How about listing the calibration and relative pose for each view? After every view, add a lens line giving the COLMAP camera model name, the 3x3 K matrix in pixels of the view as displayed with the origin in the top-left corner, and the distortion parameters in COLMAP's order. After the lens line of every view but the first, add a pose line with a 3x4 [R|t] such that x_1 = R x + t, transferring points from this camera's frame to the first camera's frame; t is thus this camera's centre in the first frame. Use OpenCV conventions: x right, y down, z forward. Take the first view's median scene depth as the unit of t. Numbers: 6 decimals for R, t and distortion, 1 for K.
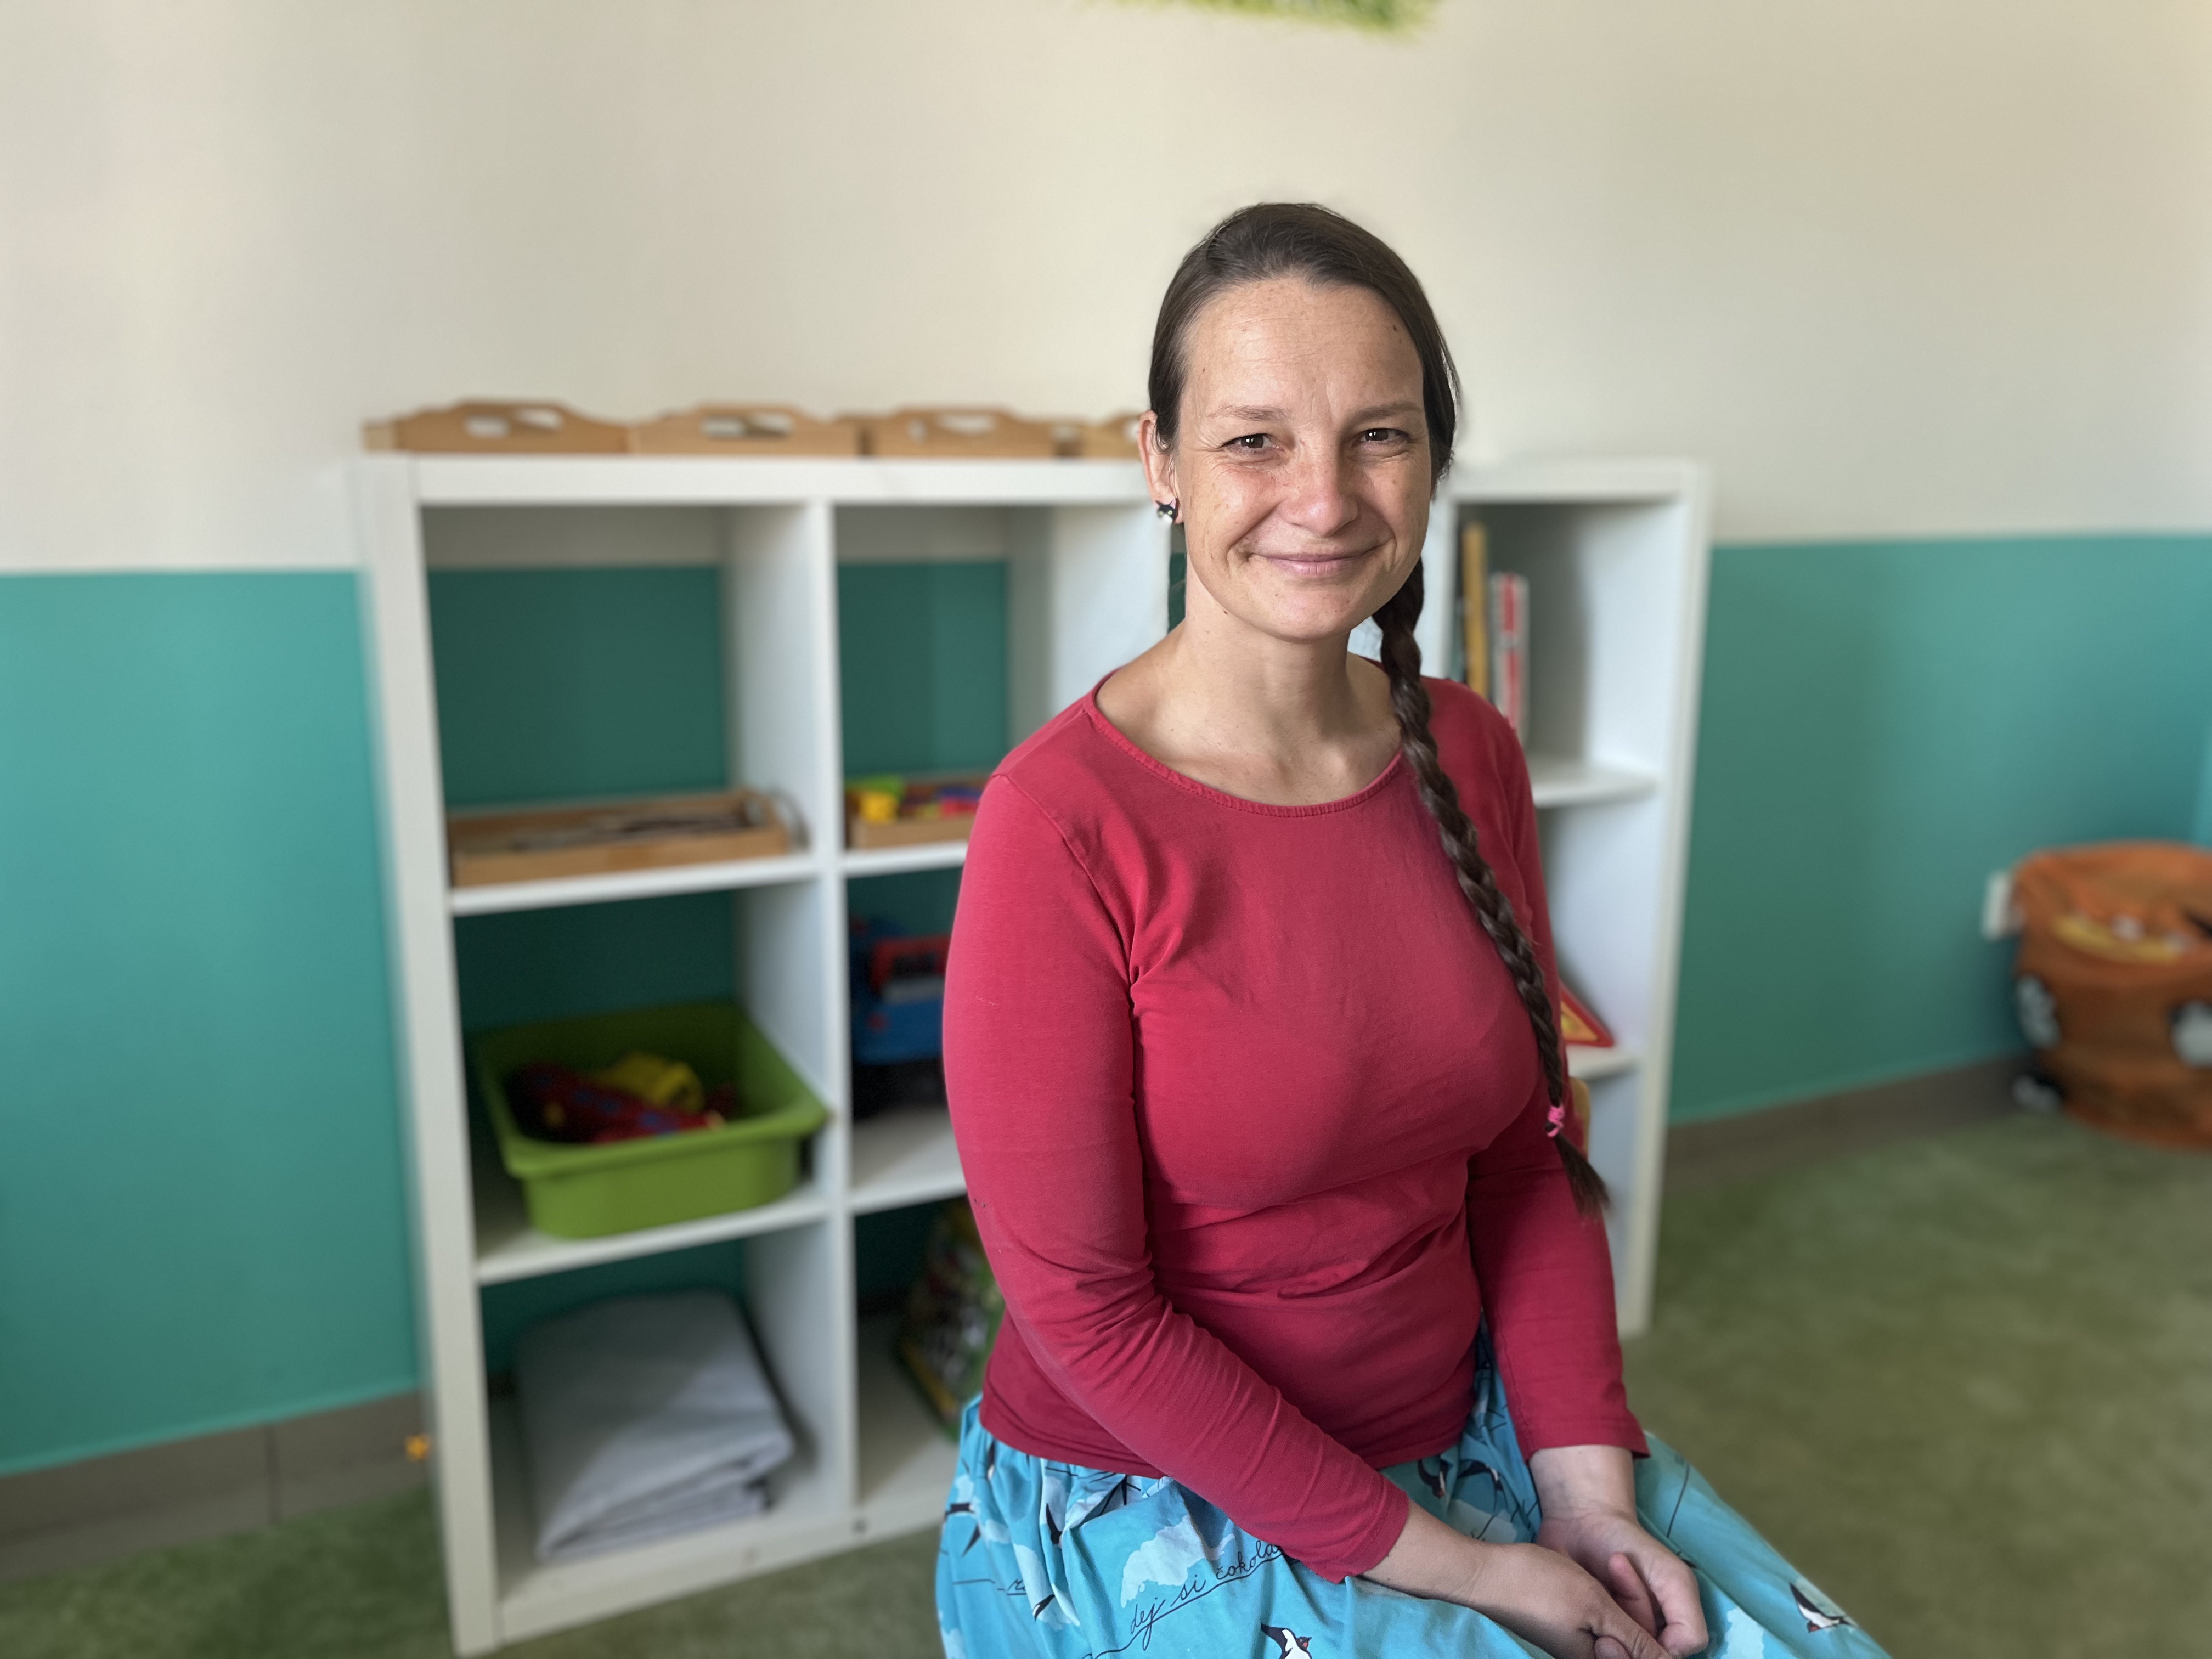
lens RADIAL K [[1676.2, 0, 1109.0], [0, 1676.2, 834.6], [0, 0, 1]] dist [0.059183, -0.085377]
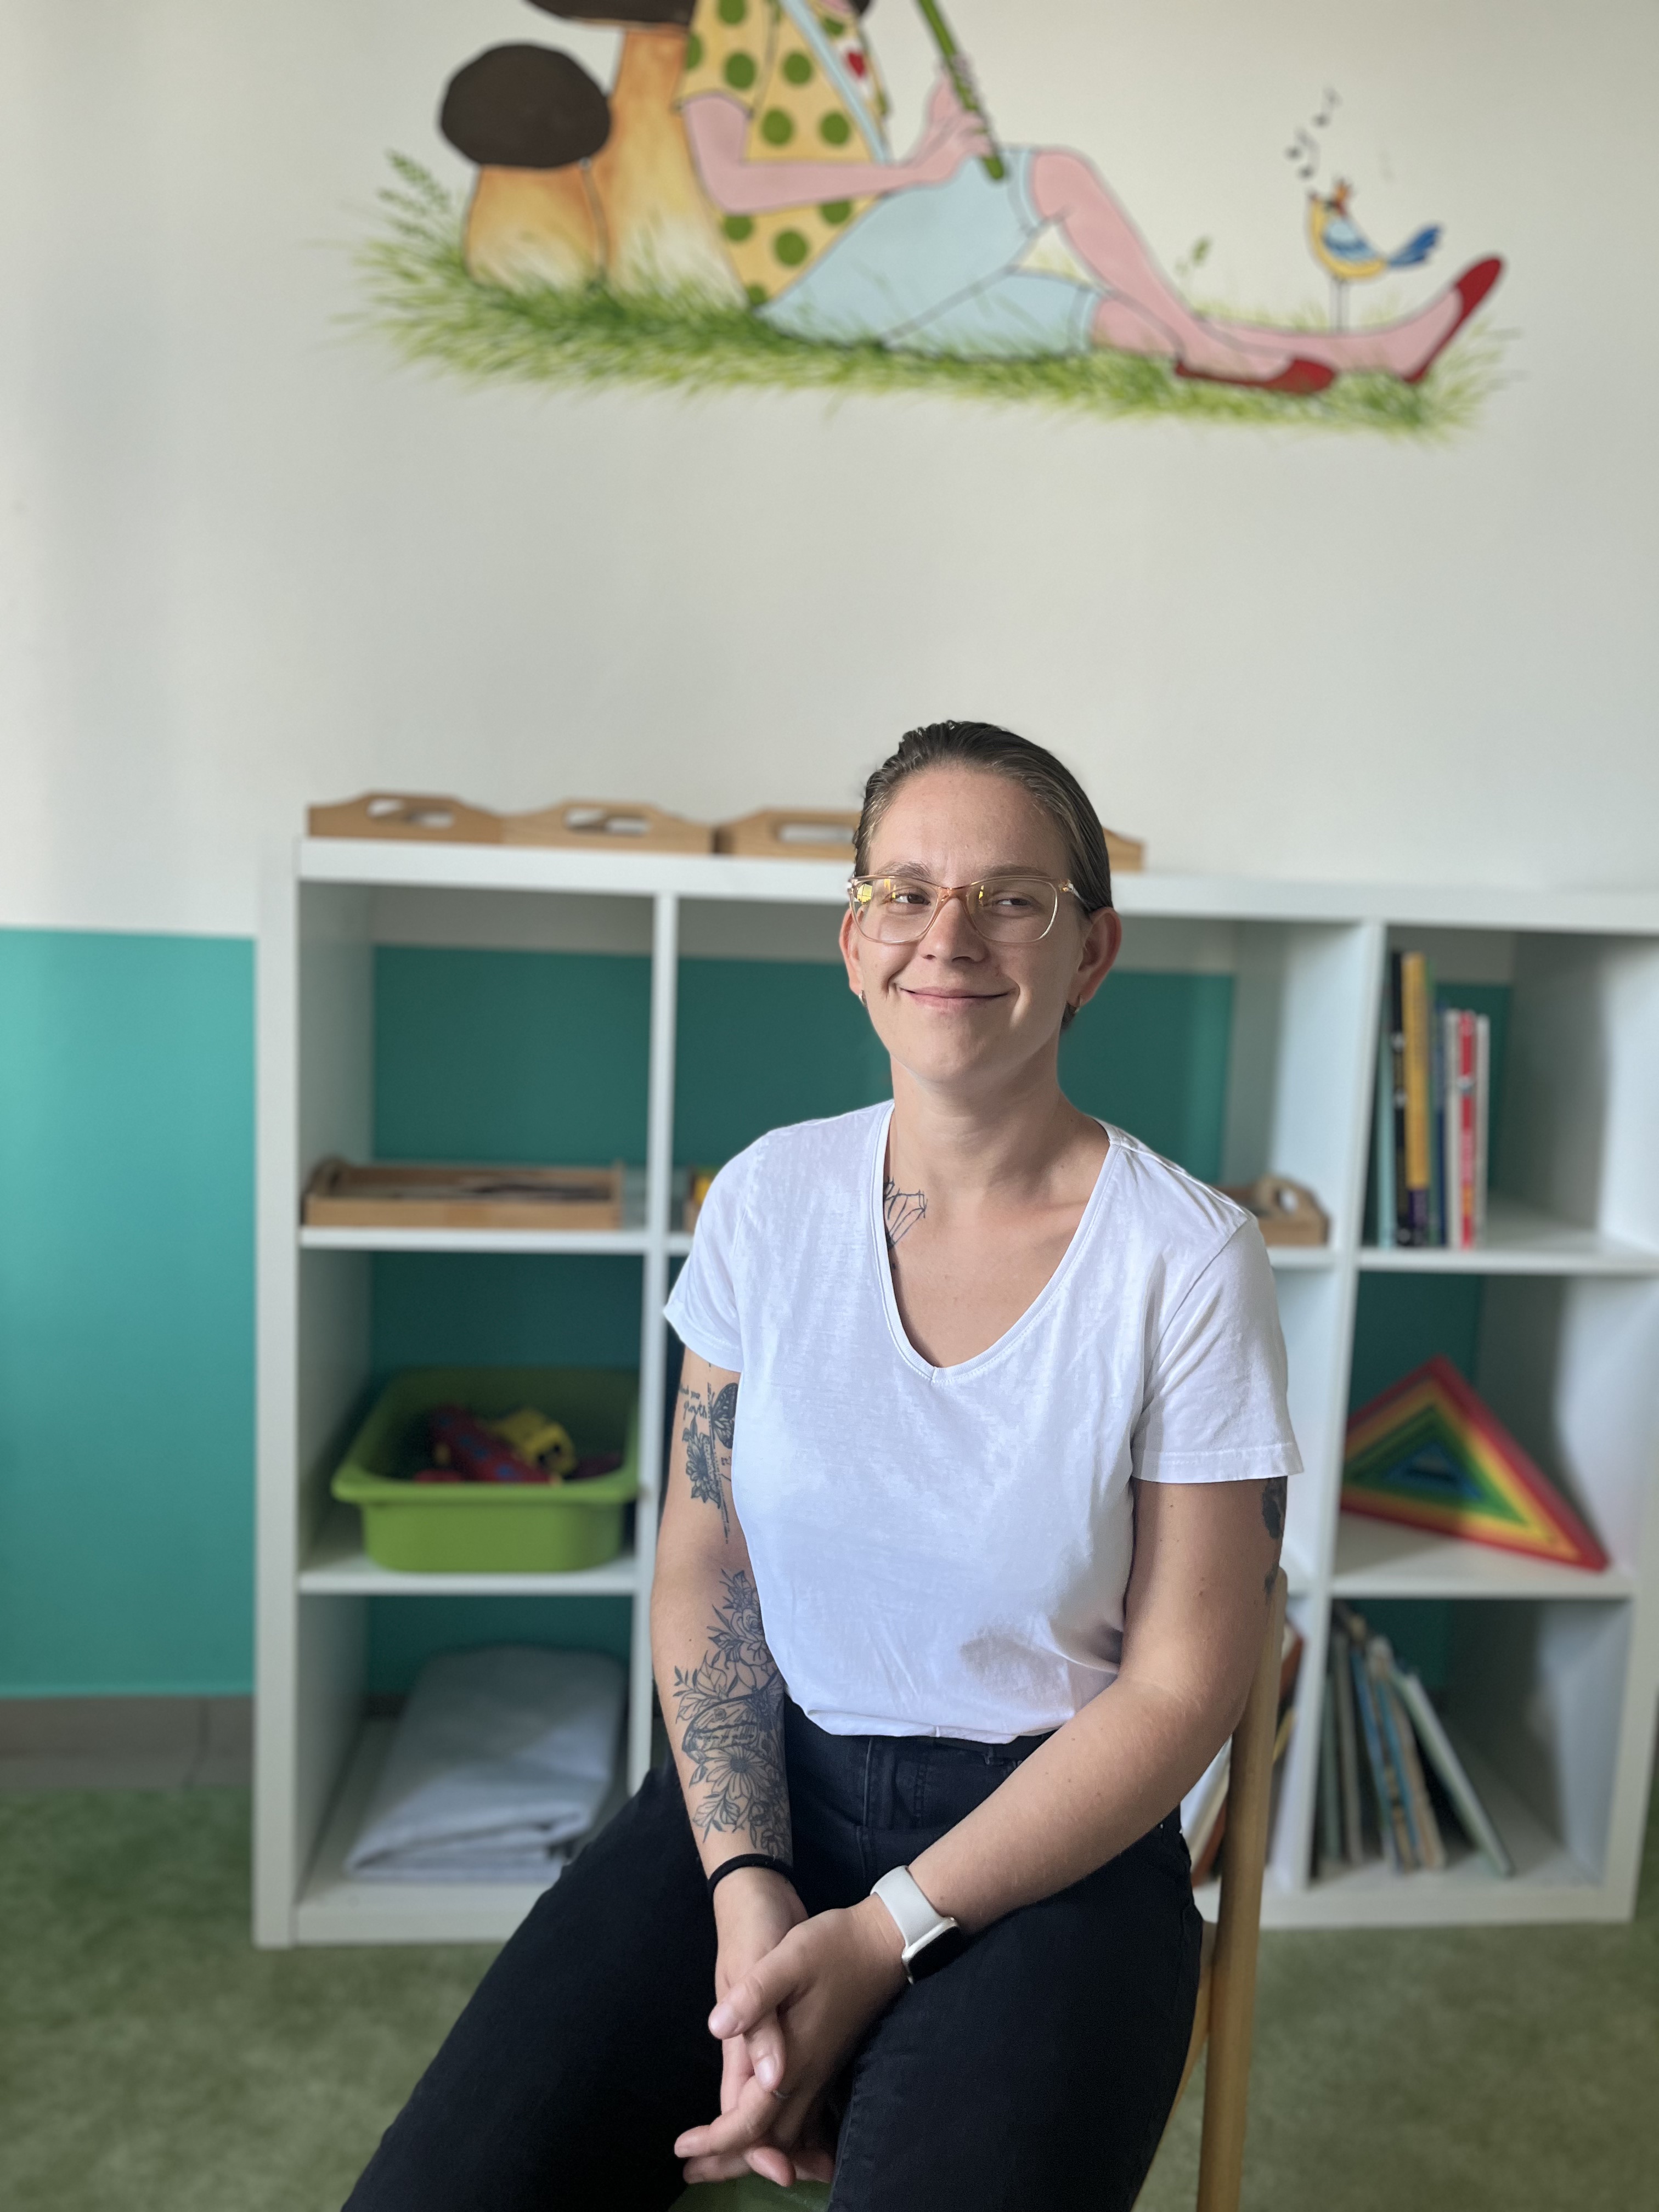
lens RADIAL K [[1676.2, 0, 828.5], [0, 1676.2, 1105.2], [0, 0, 1]] dist [0.059183, -0.085377]
pose [[0.938419, 0.081762, -0.335685, 0.253037], [-0.109655, 0.991844, -0.064964, -0.010350], [0.327635, 0.097773, 0.939732, 0.059200]]
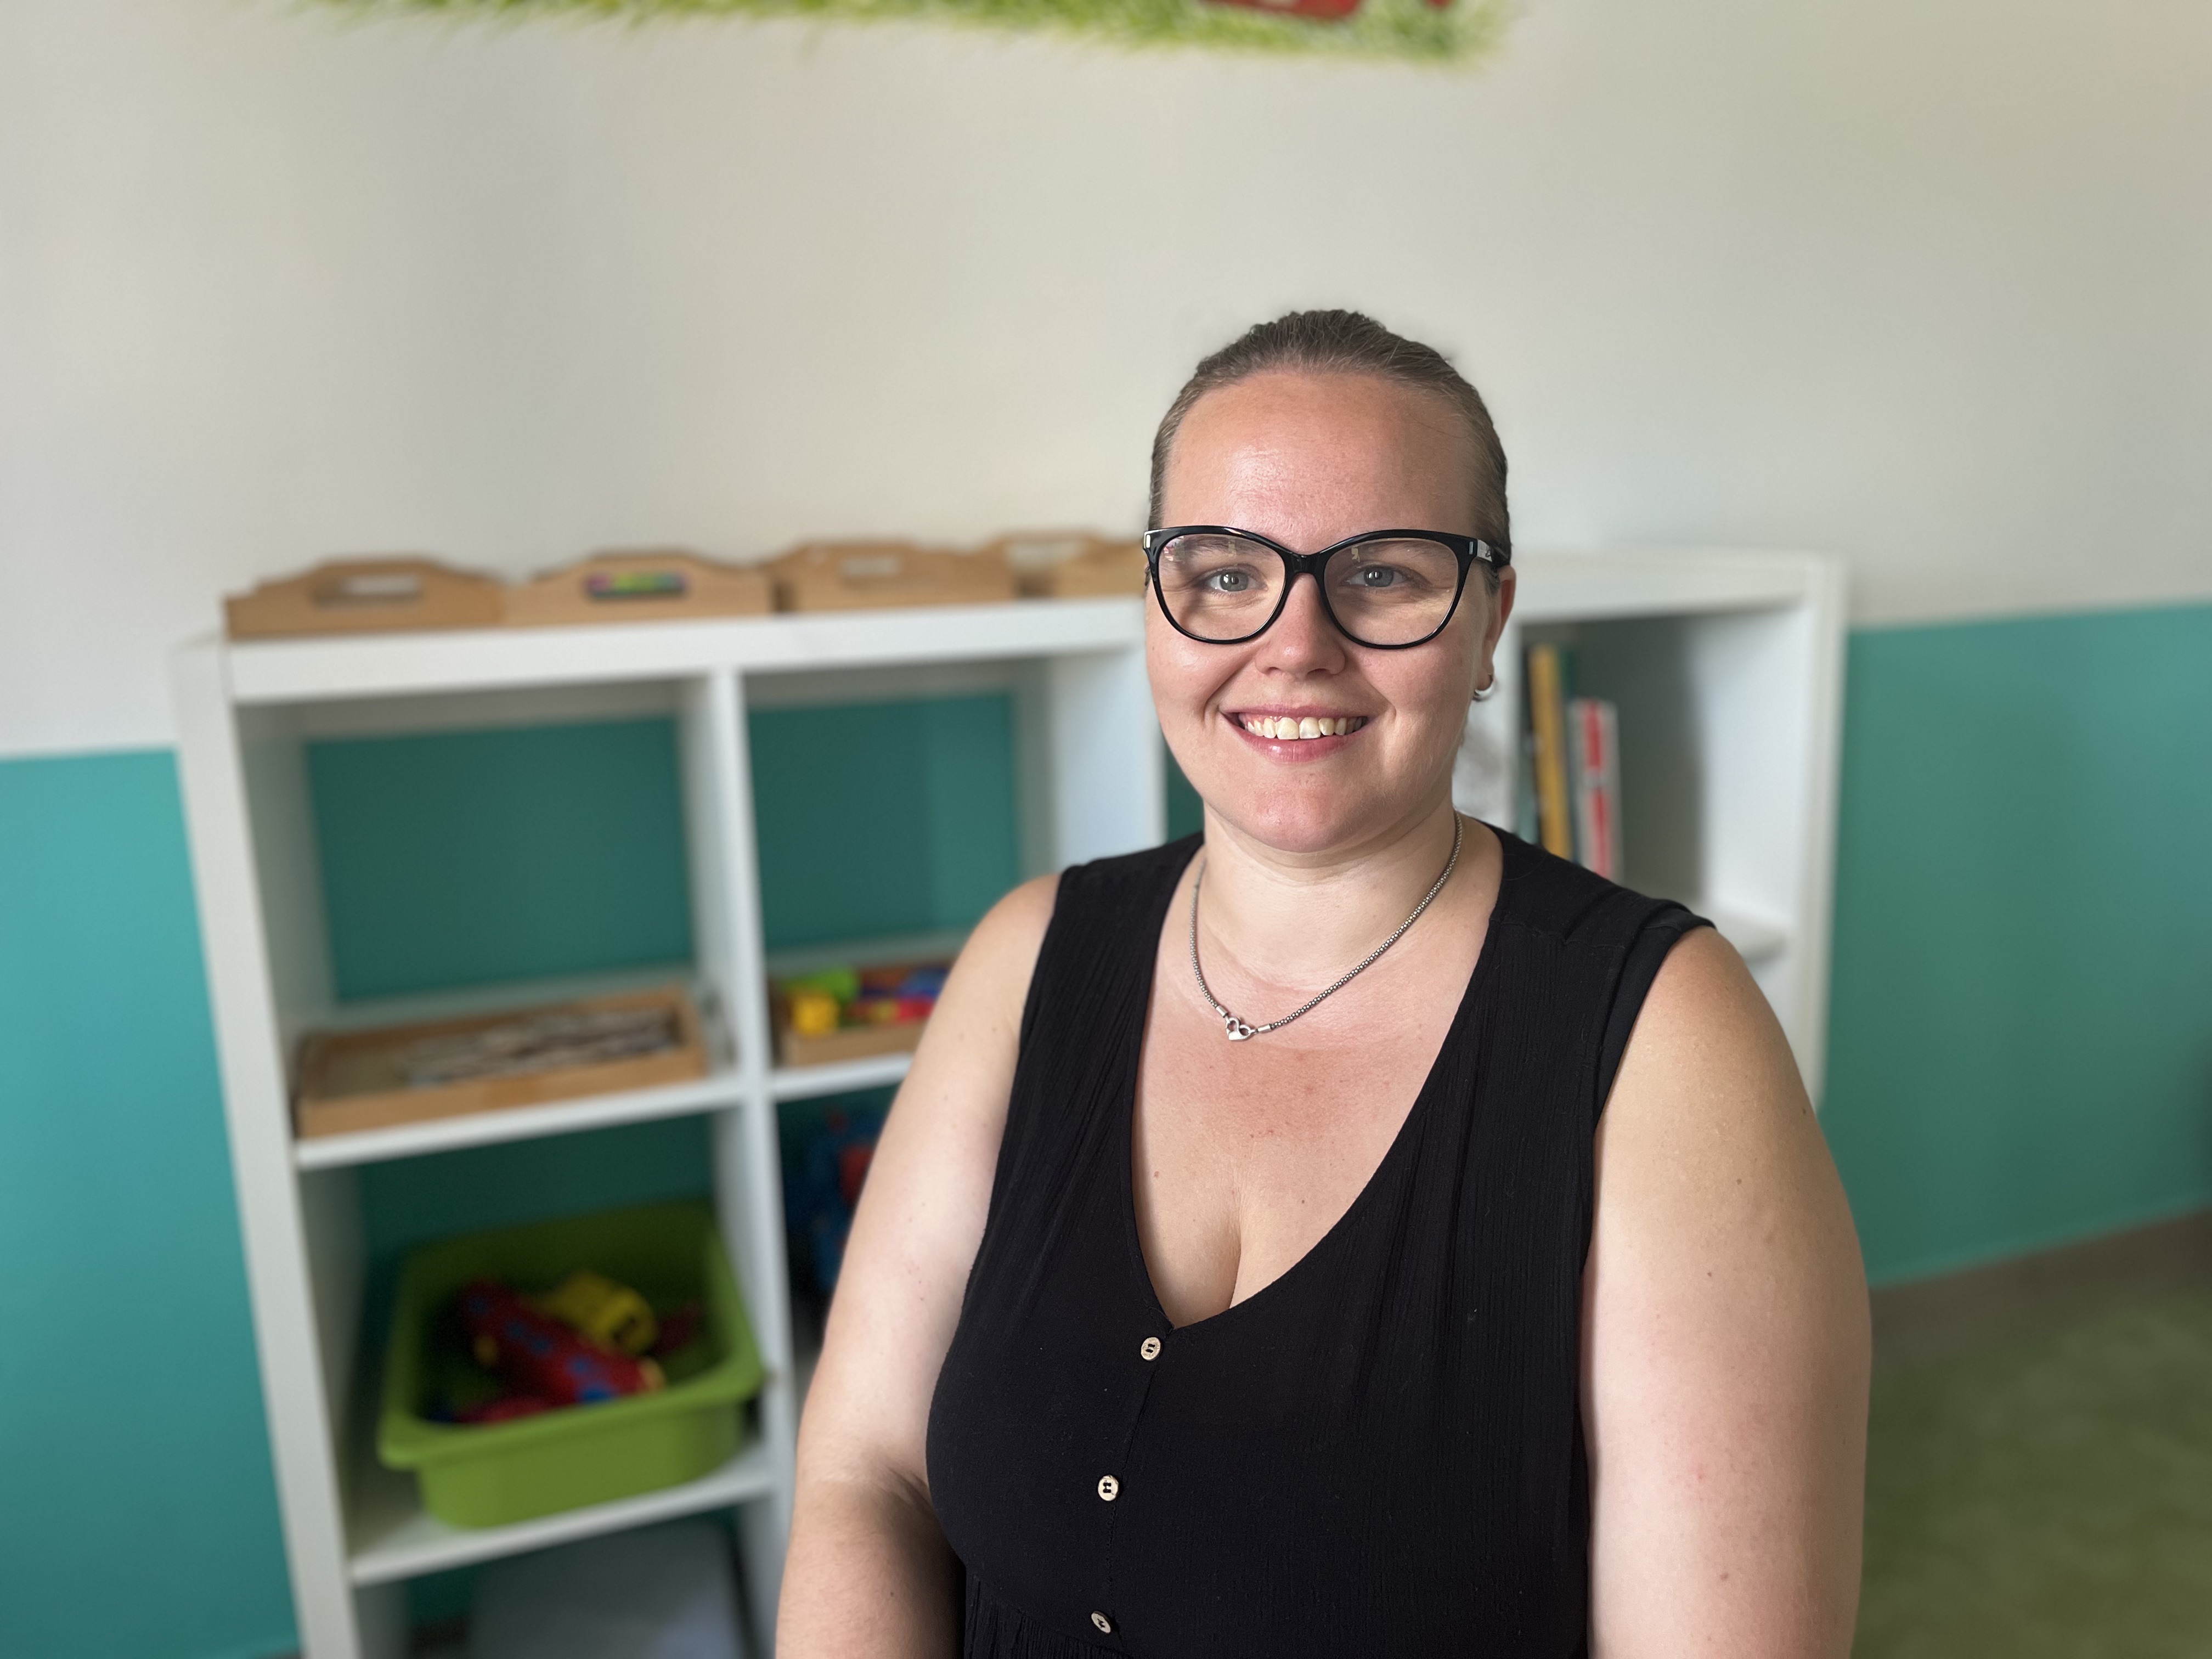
lens RADIAL K [[1676.2, 0, 1105.4], [0, 1676.2, 844.1], [0, 0, 1]] dist [0.059183, -0.085377]
pose [[0.994318, -0.015366, -0.105337, 0.094865], [0.014332, 0.999841, -0.010566, -0.087970], [0.105483, 0.008996, 0.994380, 0.161031]]
